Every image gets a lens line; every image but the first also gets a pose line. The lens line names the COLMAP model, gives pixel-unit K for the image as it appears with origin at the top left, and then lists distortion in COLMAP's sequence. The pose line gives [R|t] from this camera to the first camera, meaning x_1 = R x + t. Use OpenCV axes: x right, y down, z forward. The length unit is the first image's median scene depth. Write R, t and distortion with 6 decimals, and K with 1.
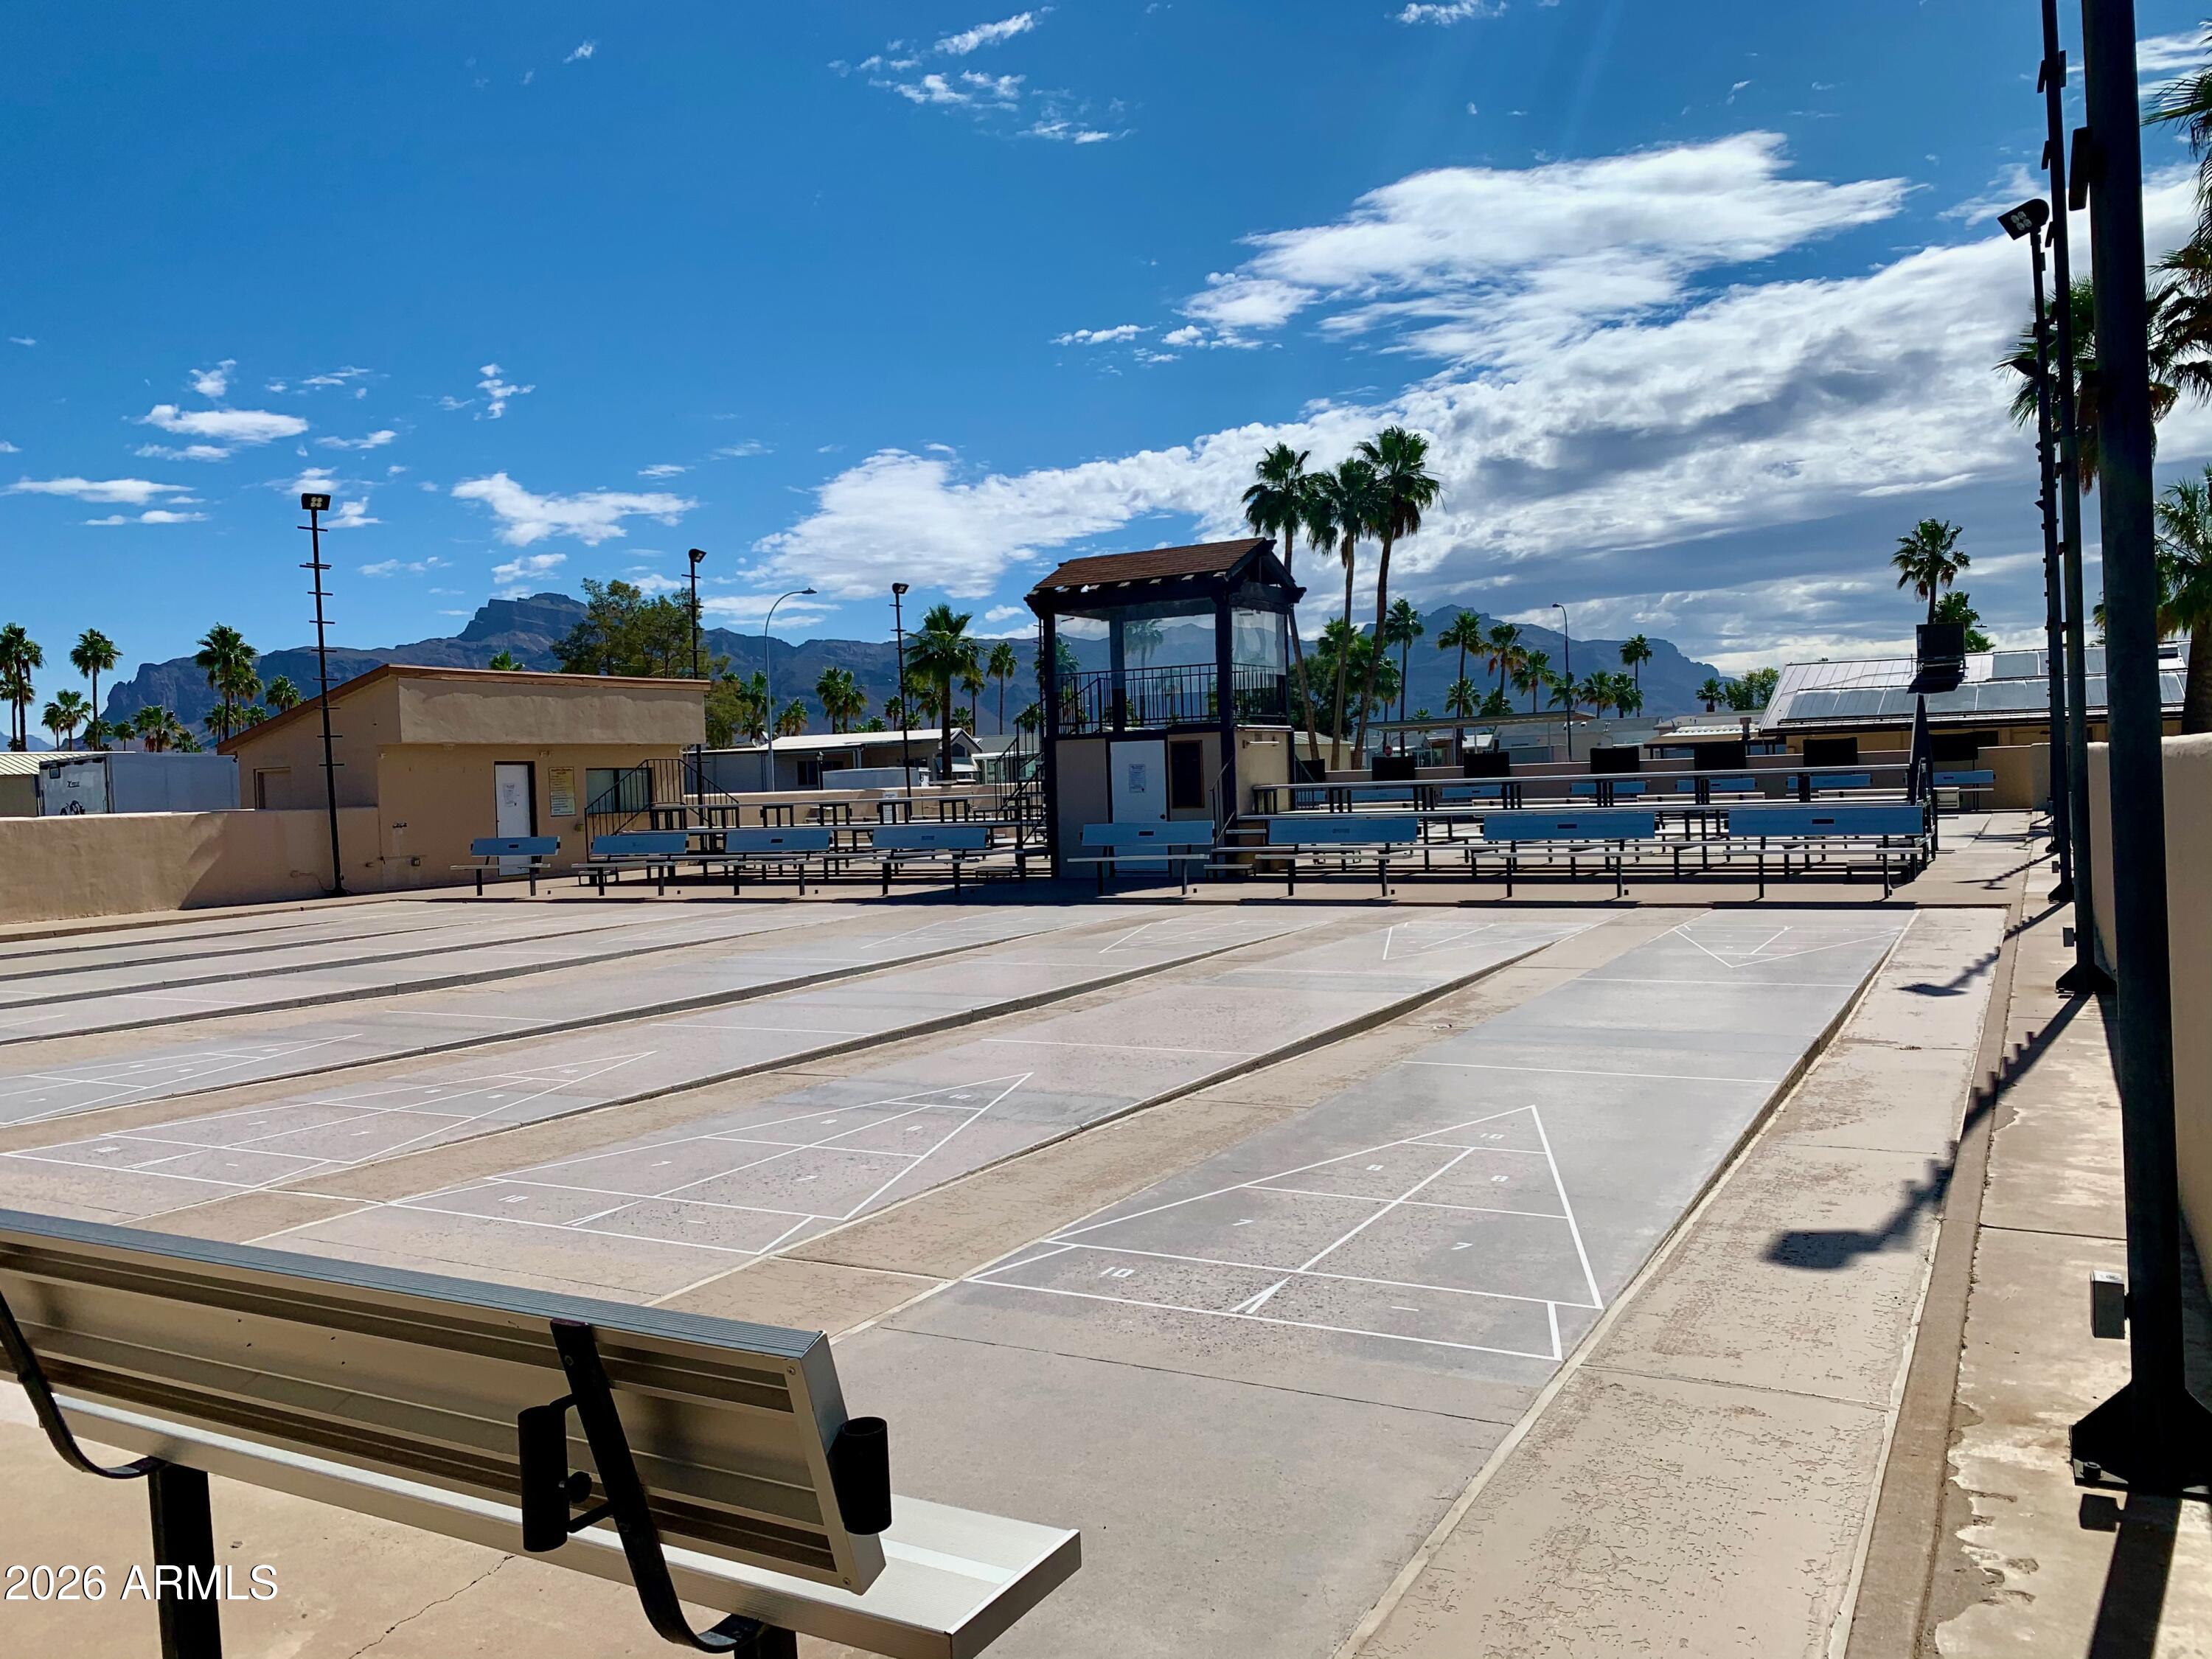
lens RADIAL K [[1706.2, 0, 1106.0], [0, 1706.2, 829.5], [0, 0, 1]] dist [0.101833, -0.149052]
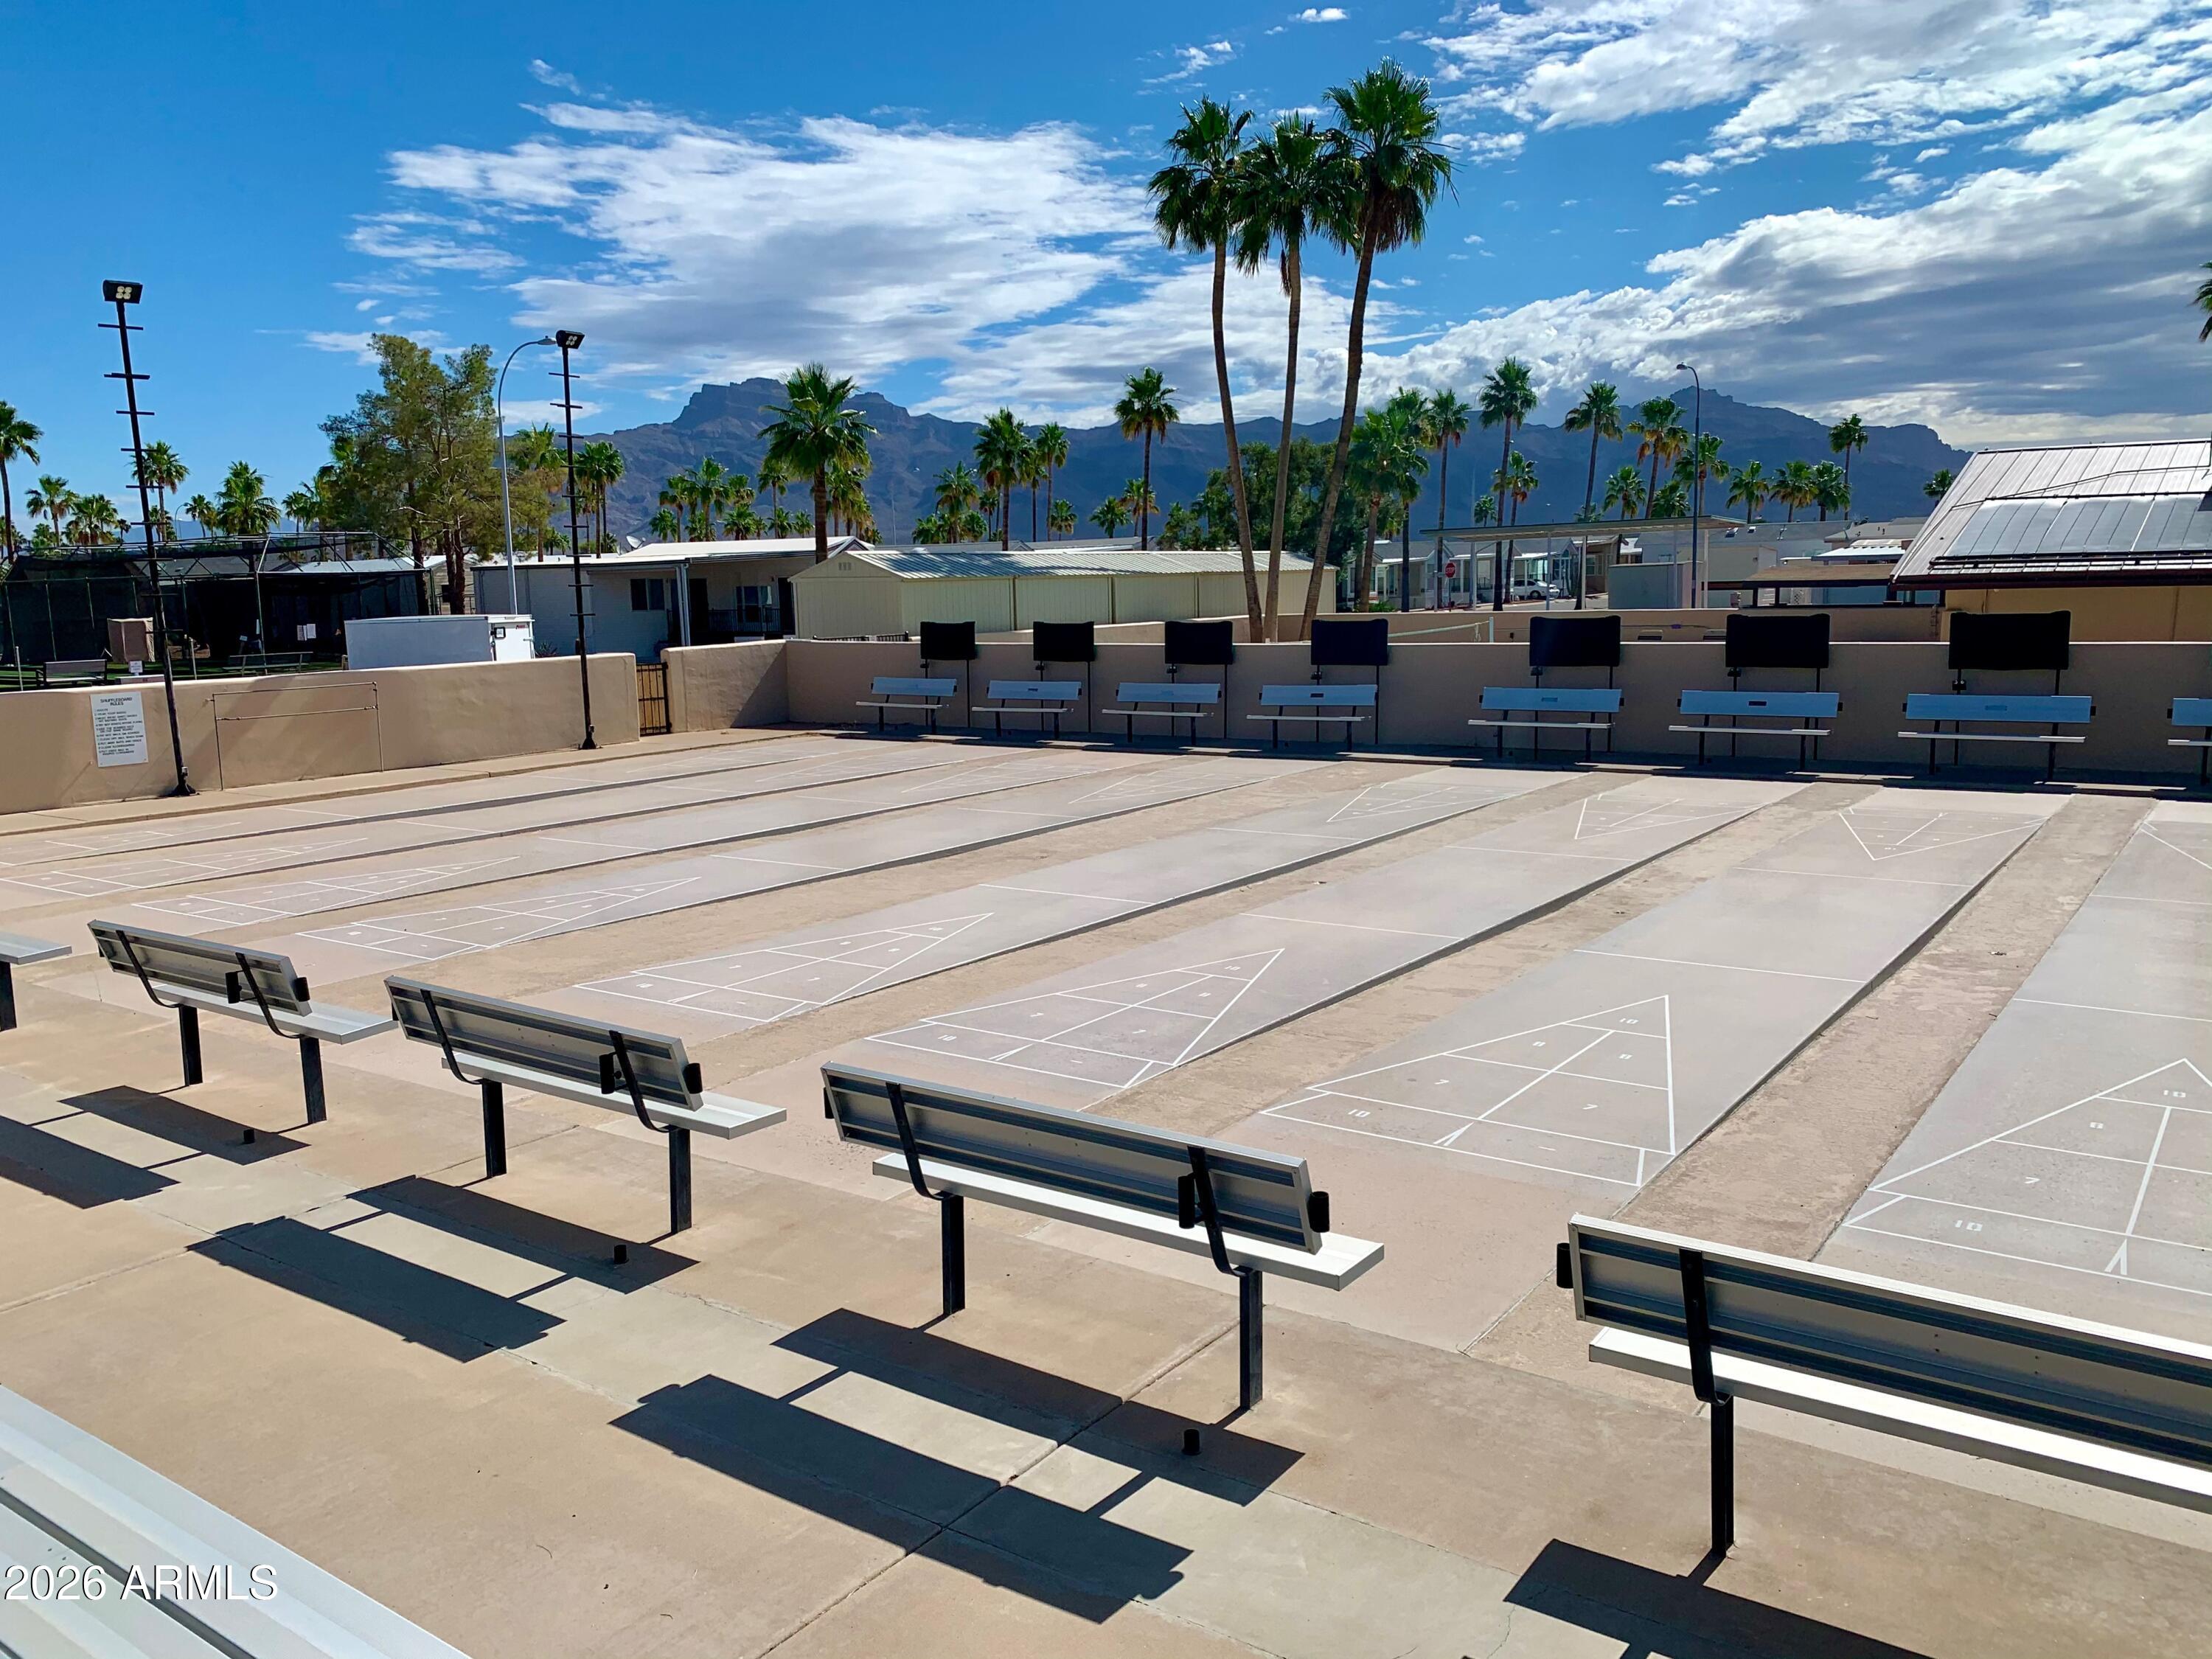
lens RADIAL K [[1706.2, 0, 1106.0], [0, 1706.2, 829.5], [0, 0, 1]] dist [0.101833, -0.149052]
pose [[0.992496, 0.028713, -0.118857, 0.115015], [-0.014223, 0.992549, 0.121009, -0.023702], [0.121446, -0.118411, 0.985510, 0.246824]]
